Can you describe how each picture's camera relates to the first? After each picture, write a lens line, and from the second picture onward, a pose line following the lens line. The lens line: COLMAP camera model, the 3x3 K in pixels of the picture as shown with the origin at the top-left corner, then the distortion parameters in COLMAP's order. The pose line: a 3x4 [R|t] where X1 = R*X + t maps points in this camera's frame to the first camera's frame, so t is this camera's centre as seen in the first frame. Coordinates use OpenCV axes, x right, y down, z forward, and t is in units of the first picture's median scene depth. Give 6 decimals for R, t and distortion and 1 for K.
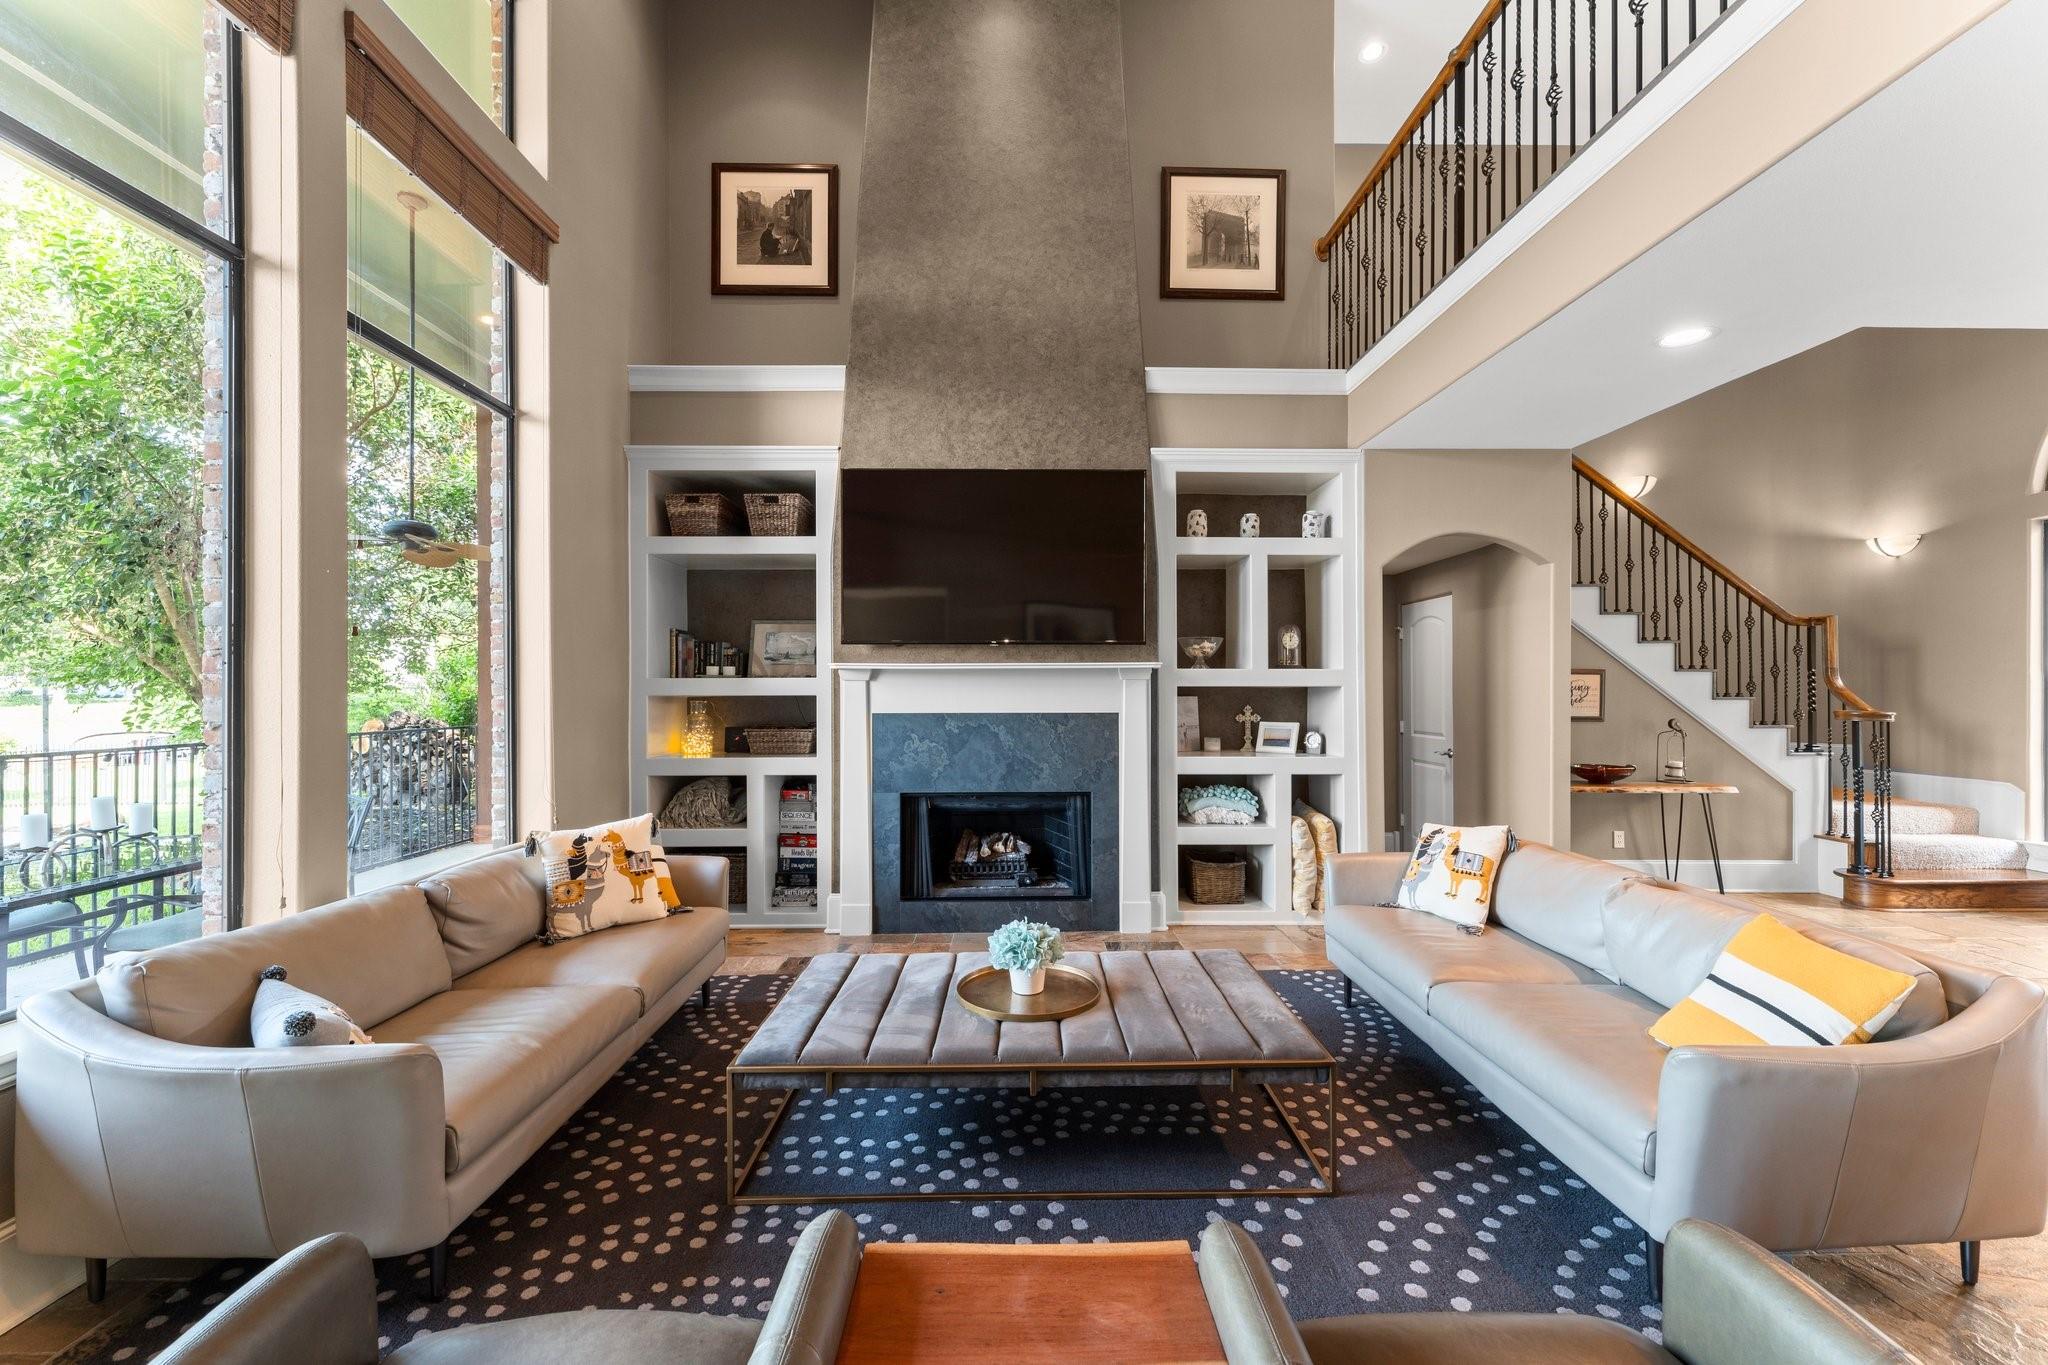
lens RADIAL K [[811.2, 0, 1025.6], [0, 811.2, 685.5], [0, 0, 1]] dist [0.001734, -0.000204]
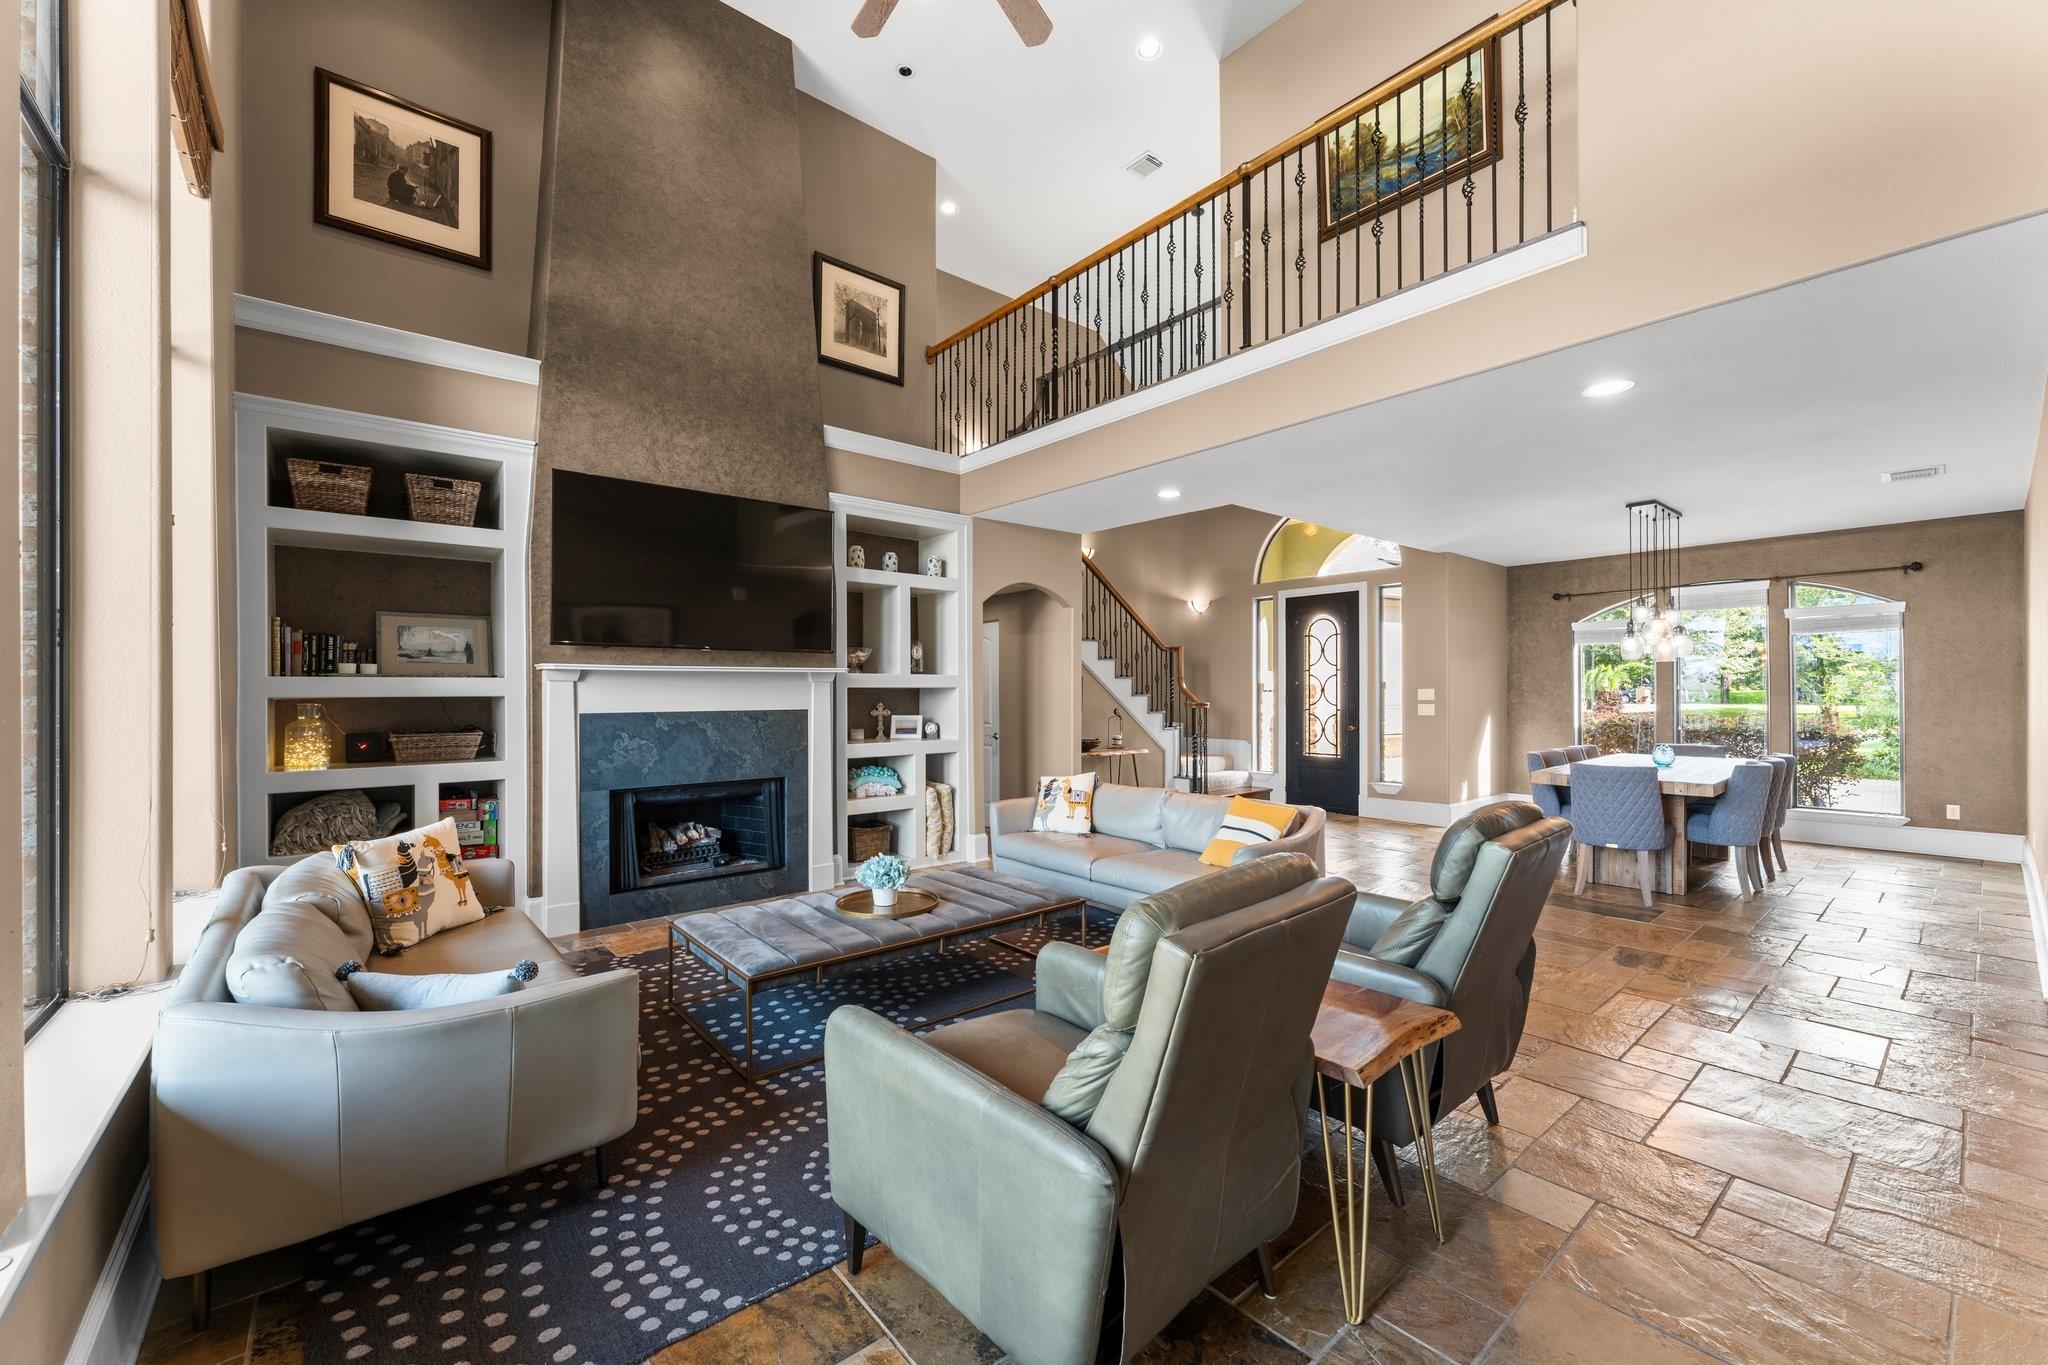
lens RADIAL K [[811.2, 0, 1021.7], [0, 811.2, 687.2], [0, 0, 1]] dist [0.001734, -0.000204]
pose [[0.780201, 0.001917, 0.625526, -0.378142], [-0.001928, 0.999998, -0.000660, 0.000891], [-0.625526, -0.000691, 0.780203, -0.131932]]
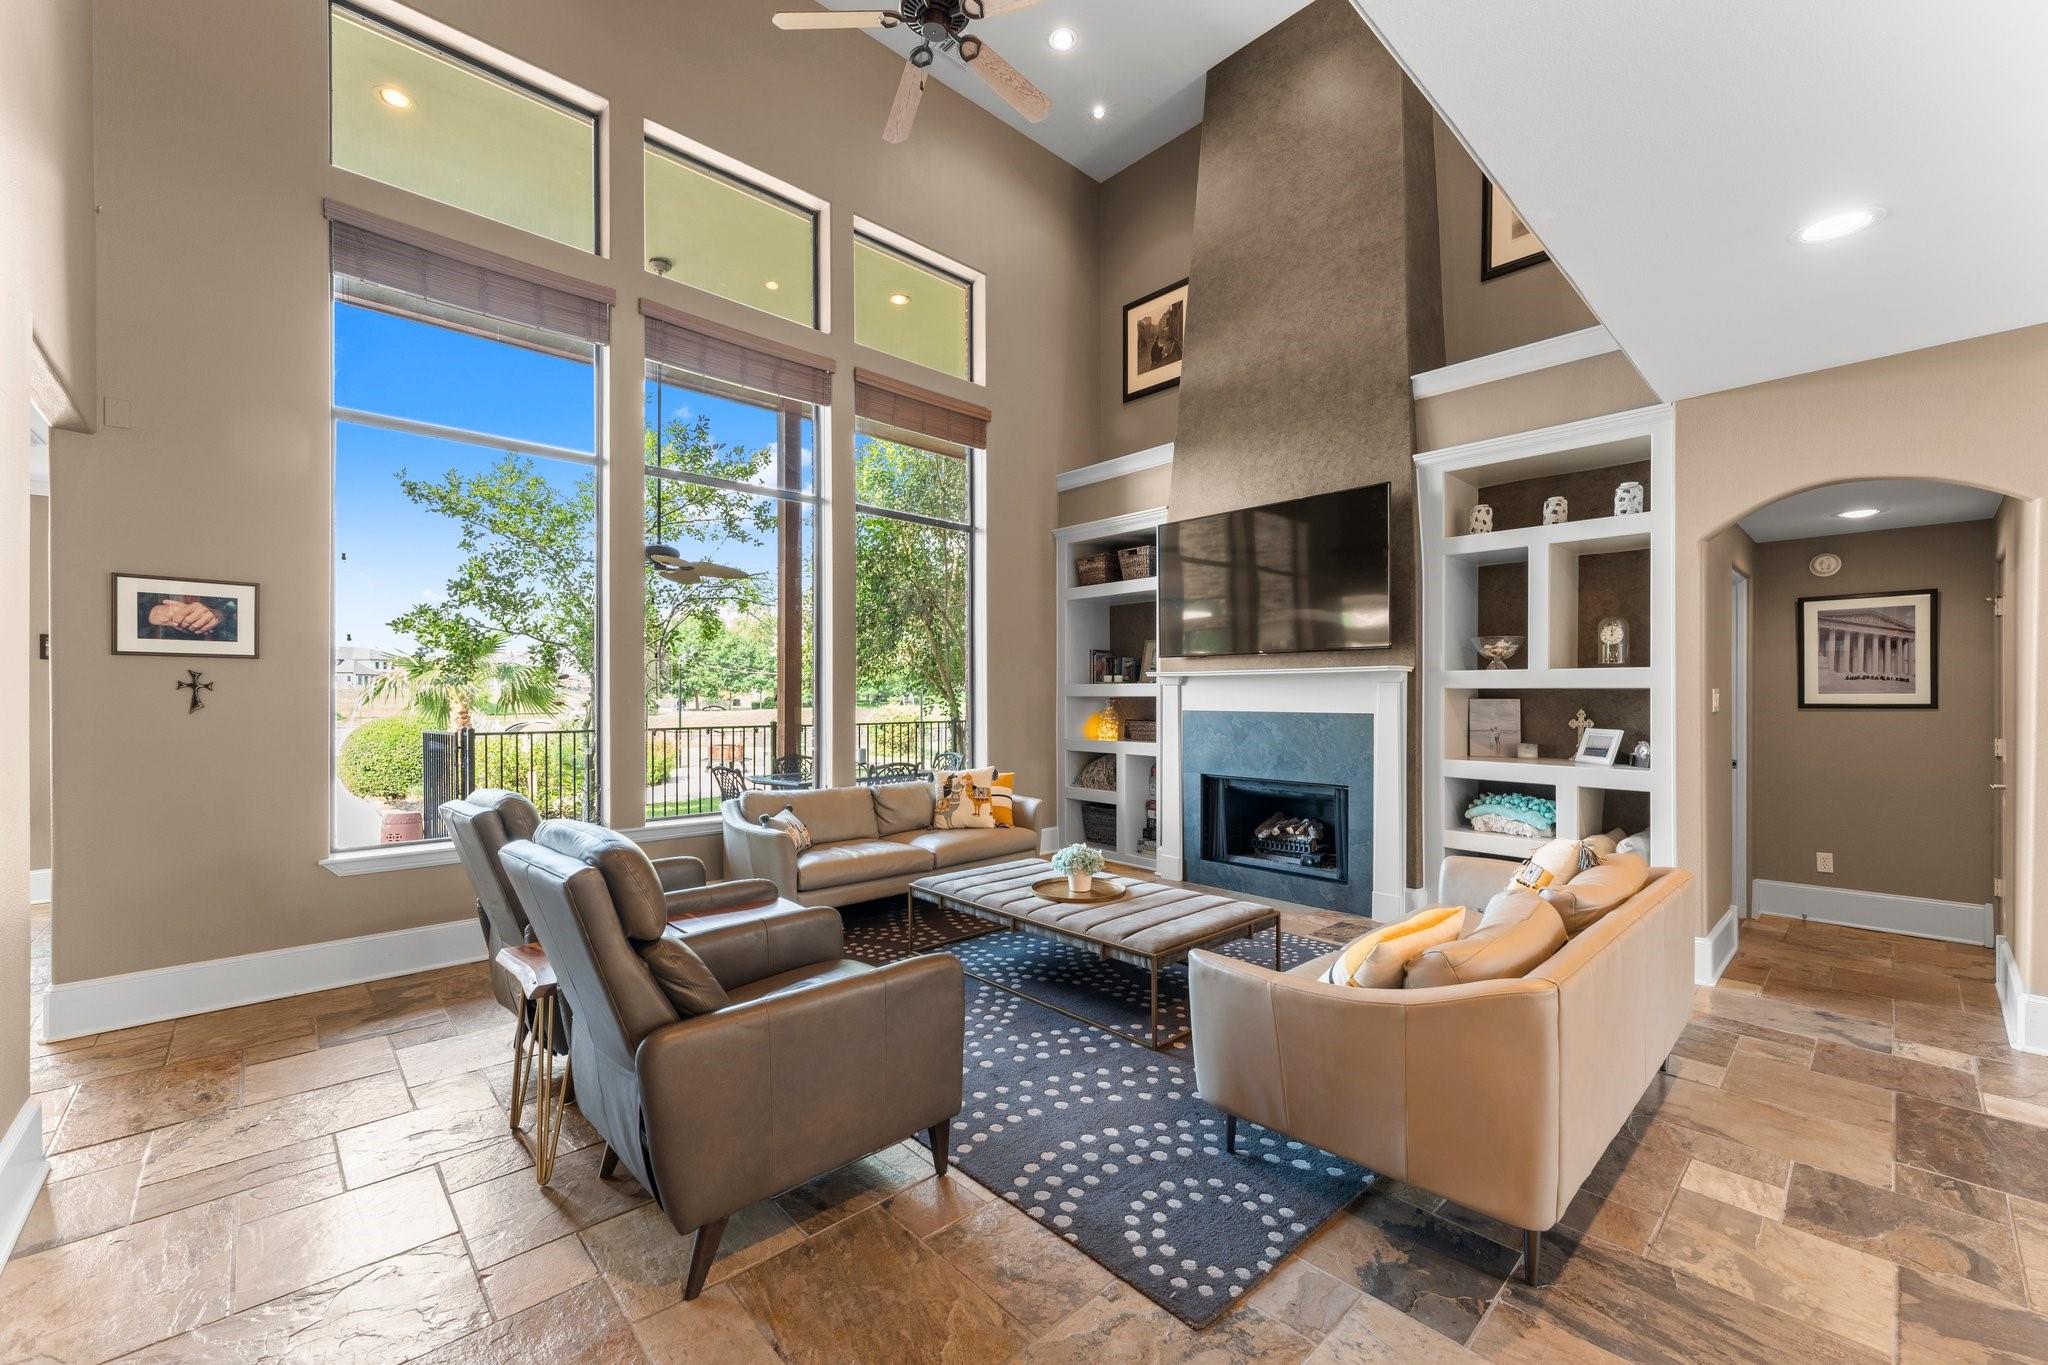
lens RADIAL K [[811.2, 0, 1027.5], [0, 811.2, 699.3], [0, 0, 1]] dist [0.001734, -0.000204]
pose [[0.671971, 0.006330, -0.740551, 0.578279], [0.004206, 0.999915, 0.012363, -0.000591], [0.740566, -0.011422, 0.671887, -0.048197]]
